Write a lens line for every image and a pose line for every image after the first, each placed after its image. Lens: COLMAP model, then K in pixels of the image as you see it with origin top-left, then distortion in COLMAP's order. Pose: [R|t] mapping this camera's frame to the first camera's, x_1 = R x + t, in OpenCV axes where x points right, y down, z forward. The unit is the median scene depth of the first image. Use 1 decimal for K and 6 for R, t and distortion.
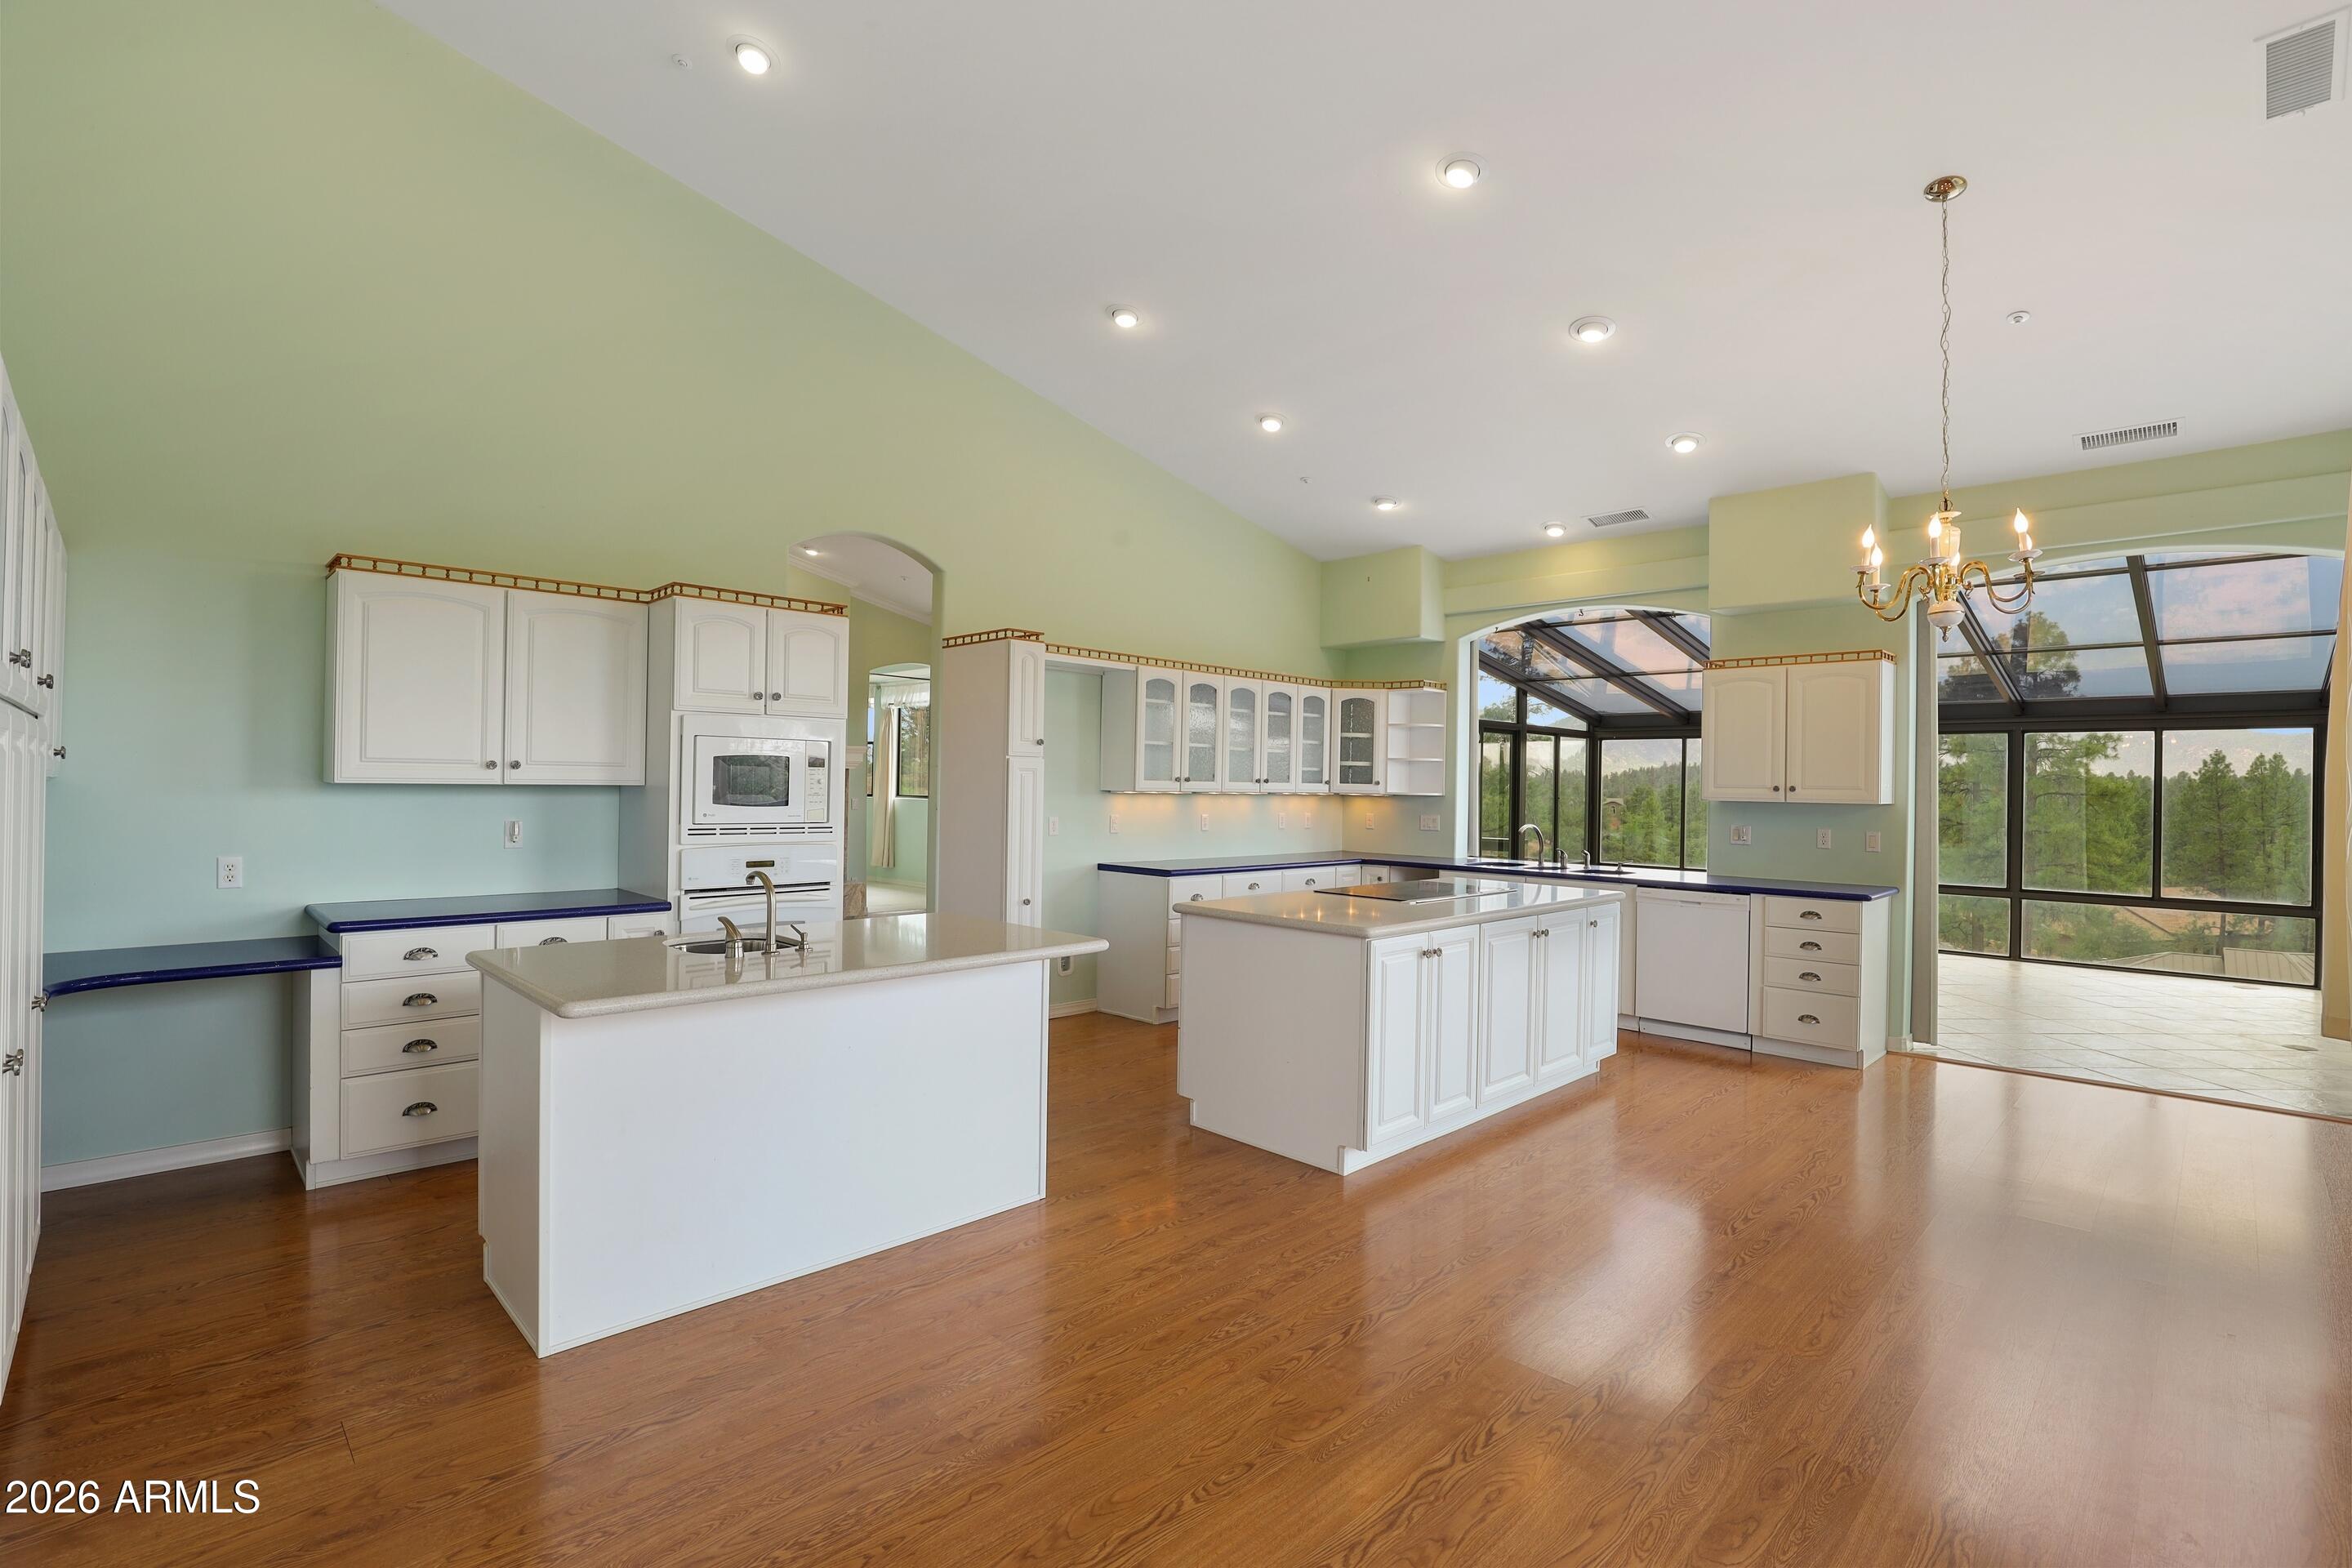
lens RADIAL K [[1064.4, 0, 1176.0], [0, 1064.4, 784.0], [0, 0, 1]] dist [-0.050294, -0.000059]
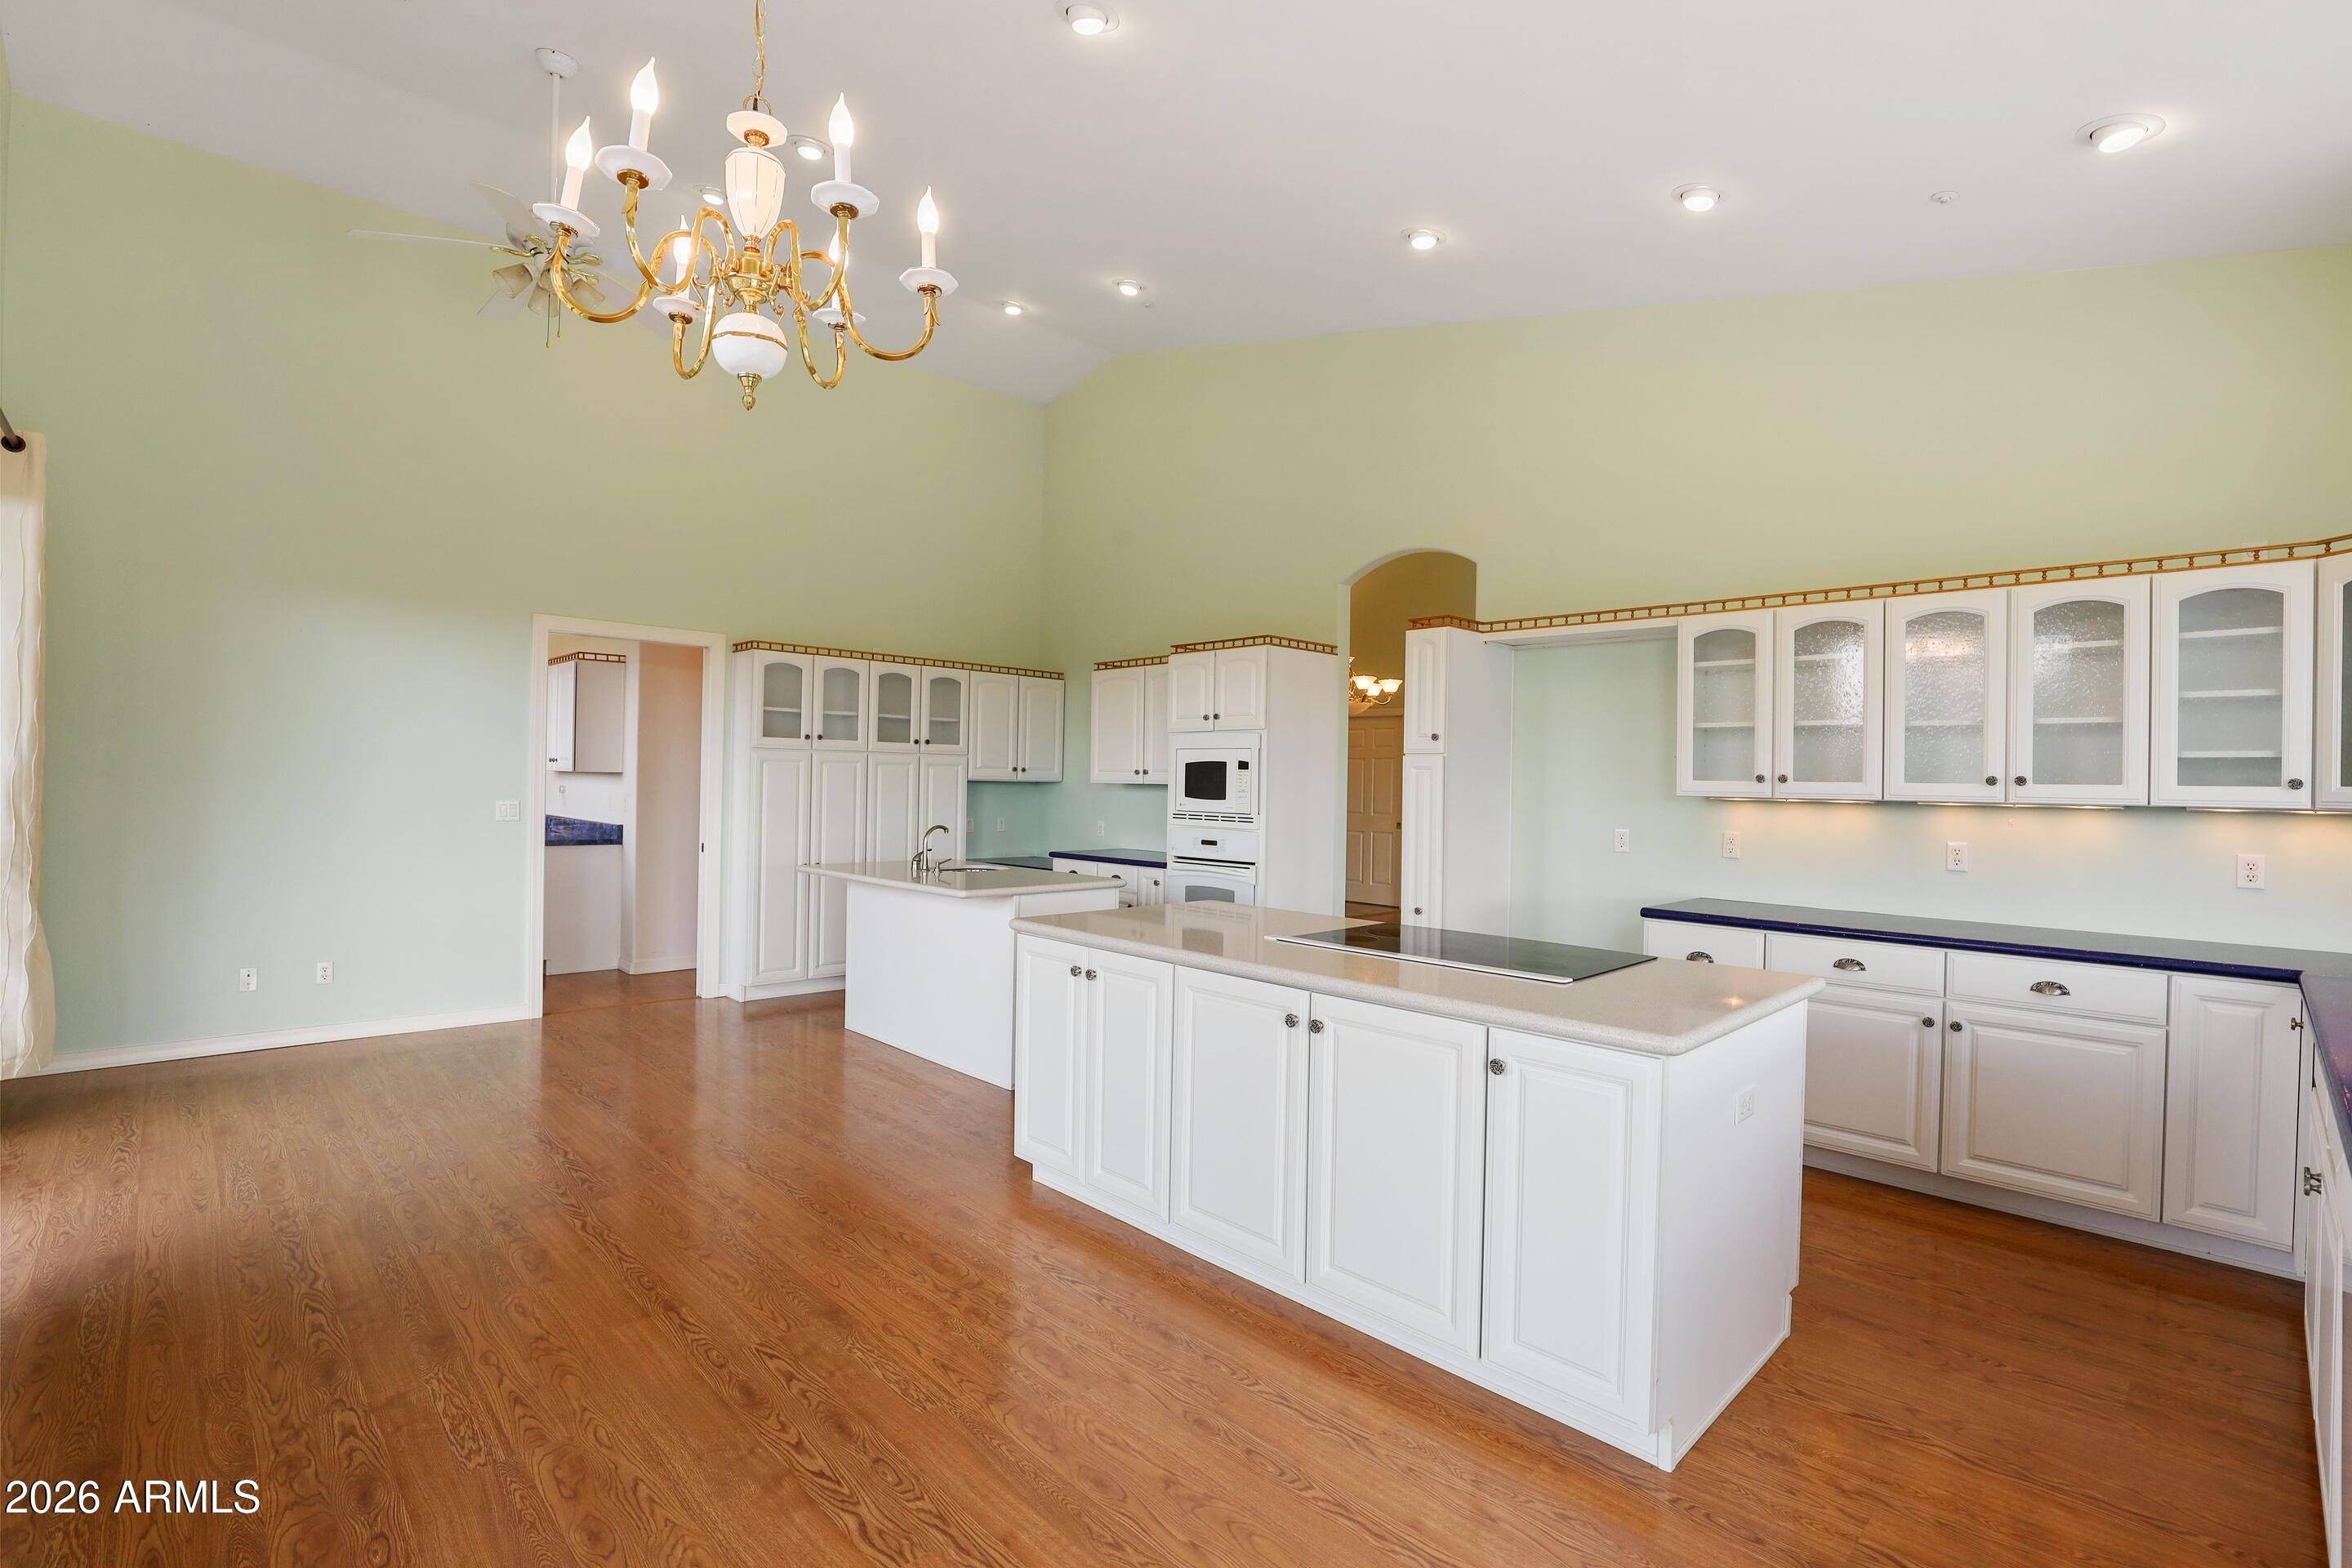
lens RADIAL K [[1093.0, 0, 1176.0], [0, 1093.0, 784.0], [0, 0, 1]] dist [-0.004111, -0.000737]
pose [[-0.001271, -0.009984, -0.999949, 0.602906], [-0.014462, 0.999846, -0.009965, 0.009703], [0.999895, 0.014449, -0.001415, 0.587200]]
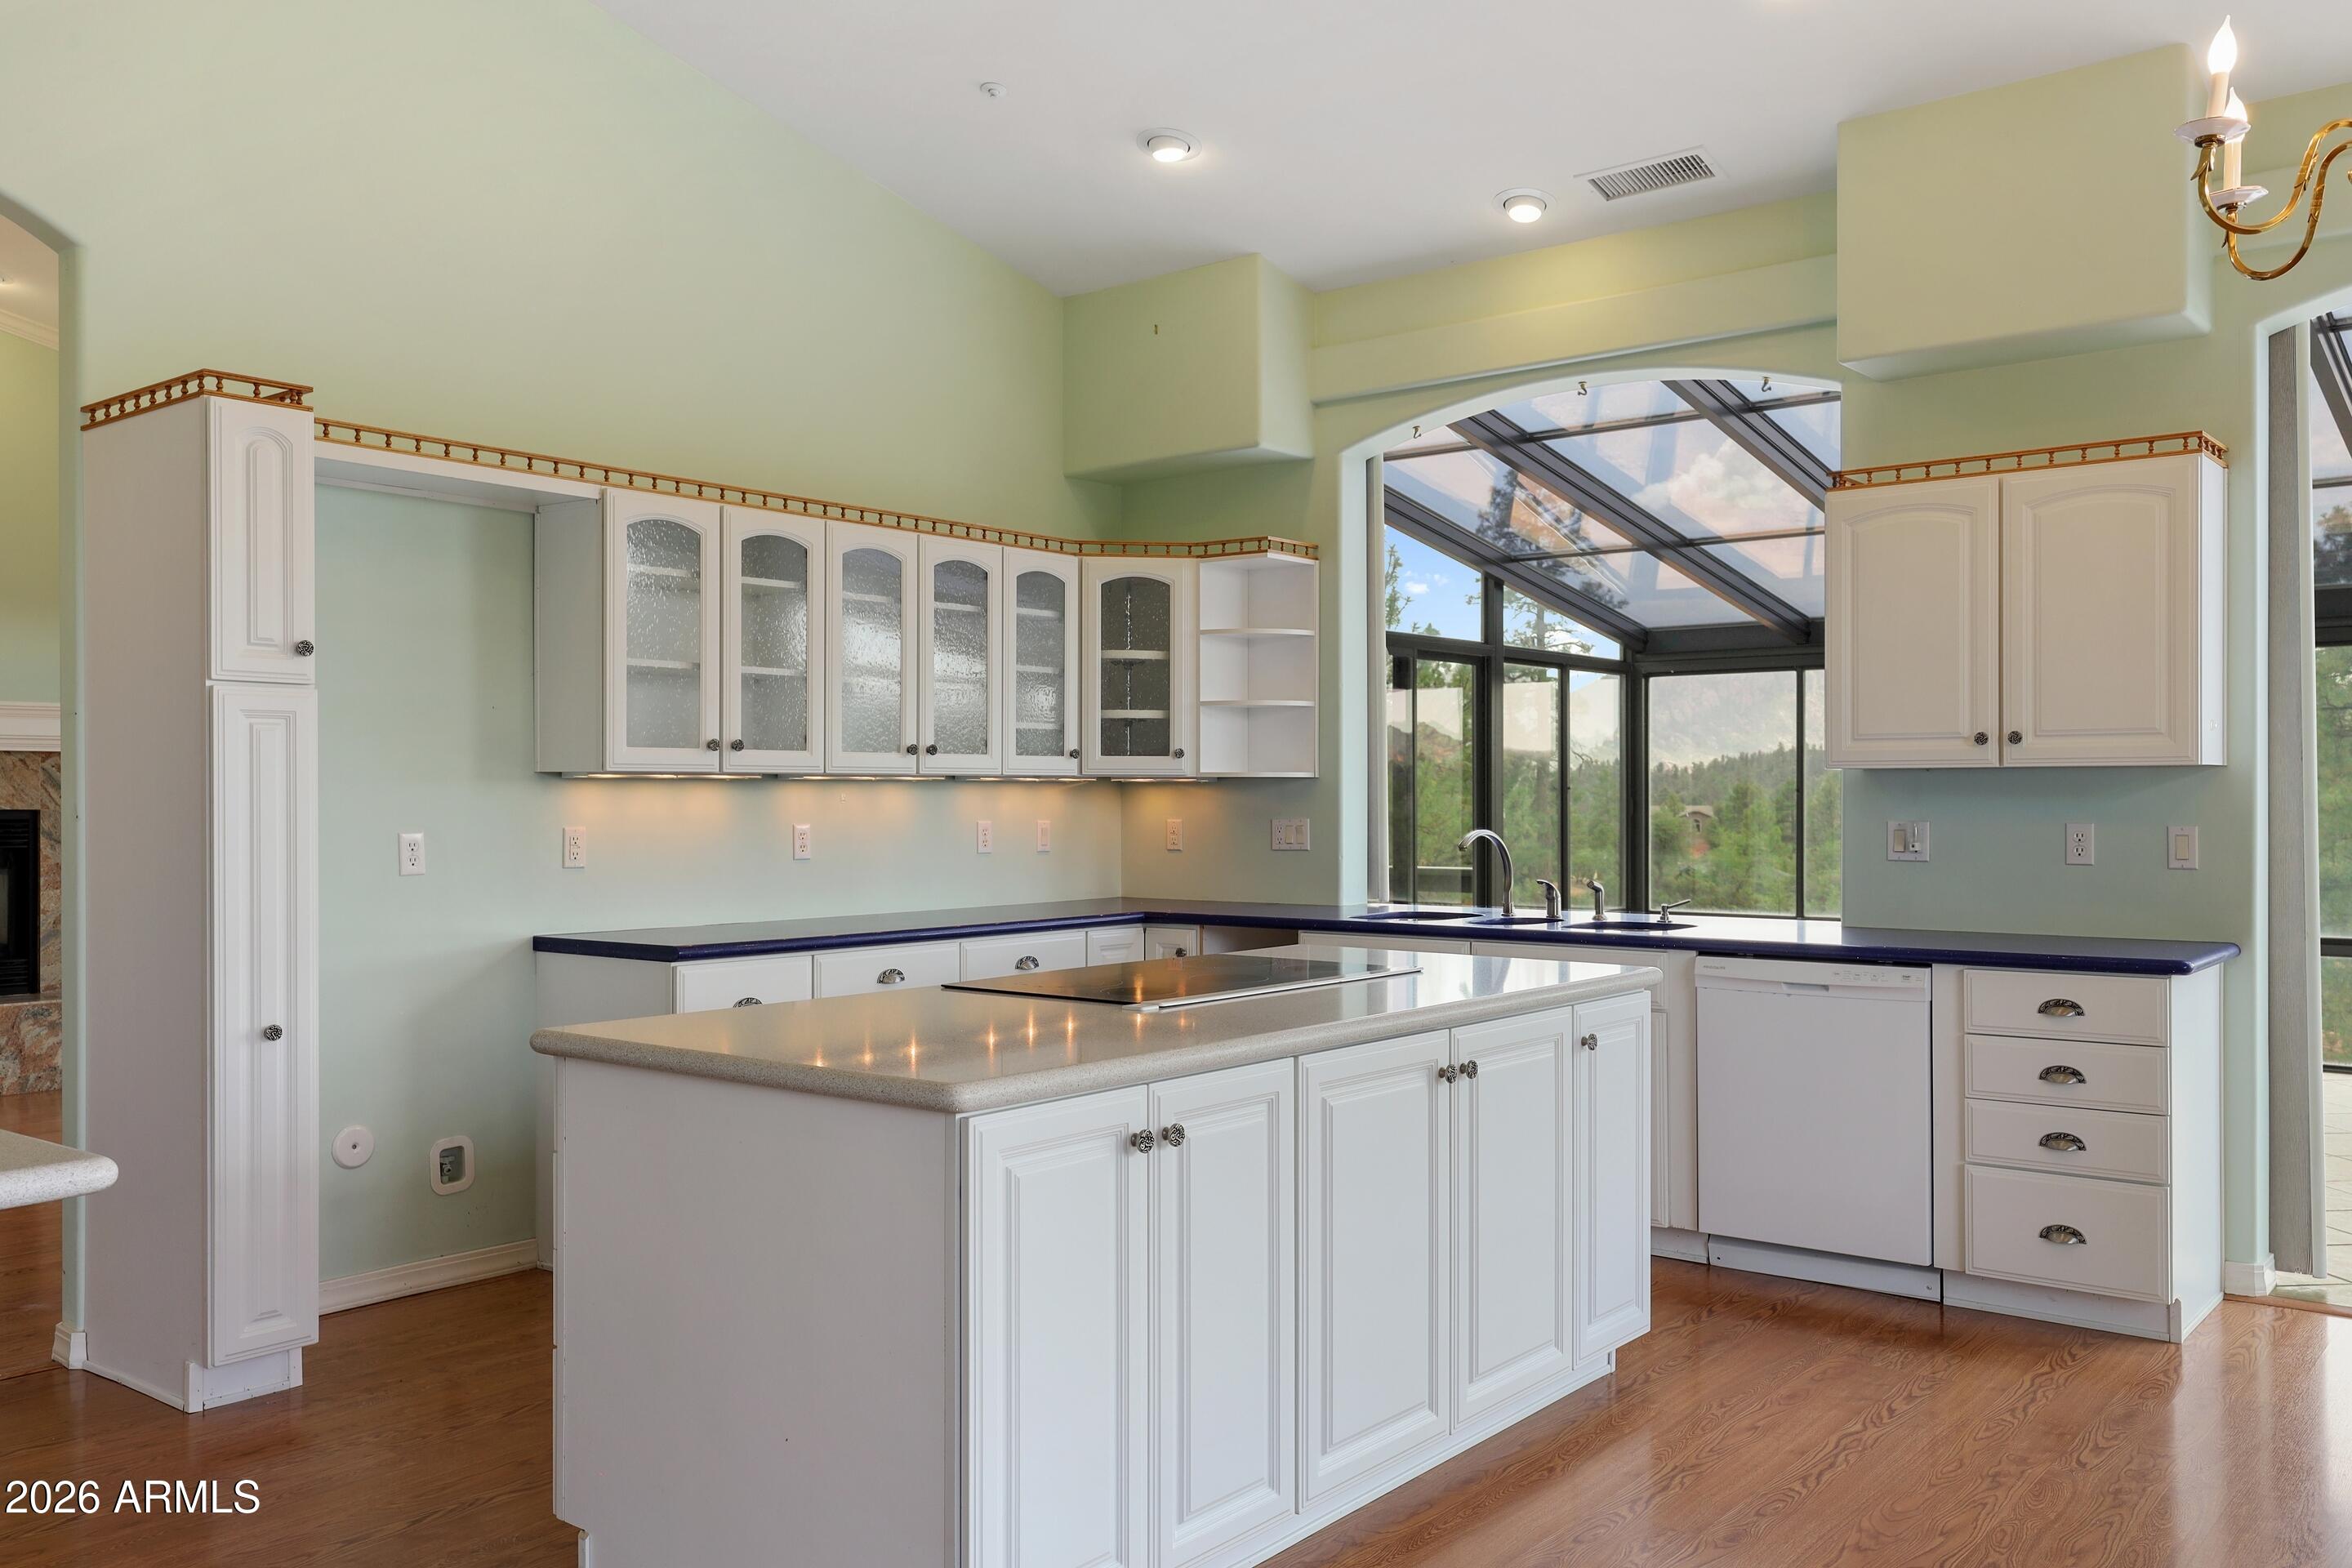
lens RADIAL K [[1856.4, 0, 1193.3], [0, 1856.4, 808.5], [0, 0, 1]] dist [-0.000538, -0.000949]
pose [[0.991703, -0.019118, 0.127123, 0.093487], [0.018114, 0.999795, 0.009056, 0.017334], [-0.127270, -0.006679, 0.991846, 0.175458]]
